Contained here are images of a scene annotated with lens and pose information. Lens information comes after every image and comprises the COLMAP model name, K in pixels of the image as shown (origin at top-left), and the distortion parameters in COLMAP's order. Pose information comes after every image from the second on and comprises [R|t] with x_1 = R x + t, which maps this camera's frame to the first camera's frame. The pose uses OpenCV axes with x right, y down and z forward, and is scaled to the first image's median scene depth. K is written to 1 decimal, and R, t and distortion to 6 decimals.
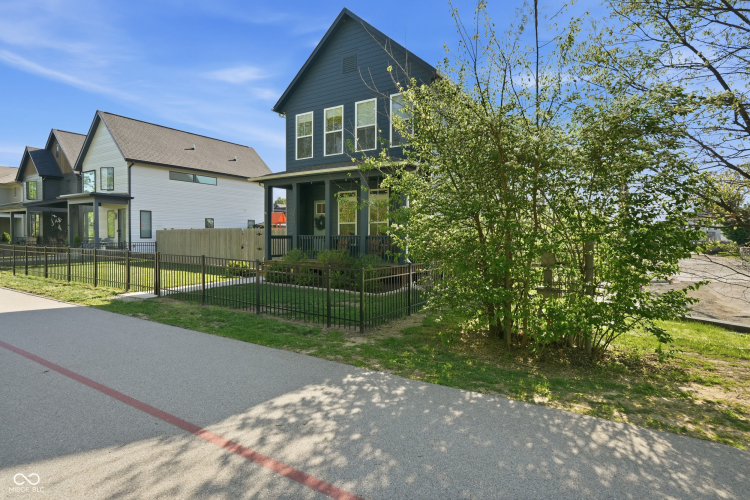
lens RADIAL K [[411.4, 0, 375.0], [0, 411.4, 250.0], [0, 0, 1]] dist [-0.075750, -0.000085]
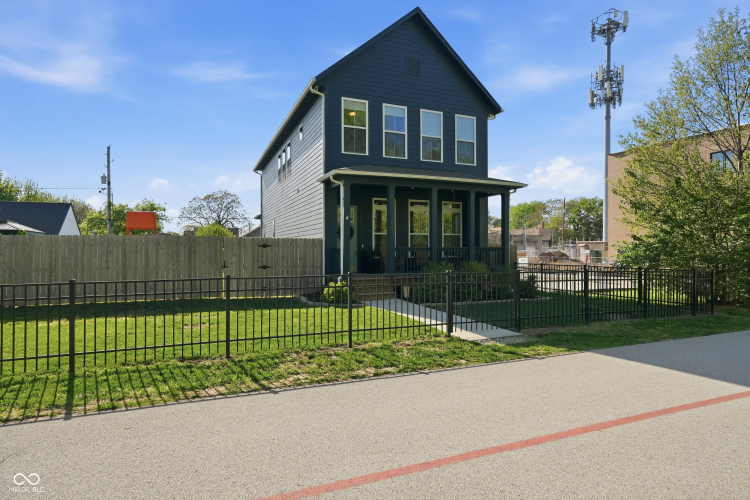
lens RADIAL K [[411.4, 0, 375.0], [0, 411.4, 250.0], [0, 0, 1]] dist [-0.075750, -0.000085]
pose [[0.571586, -0.004312, 0.820531, -0.888691], [0.032092, 0.999339, -0.017103, -0.016112], [-0.819914, 0.036108, 0.571347, 0.541664]]
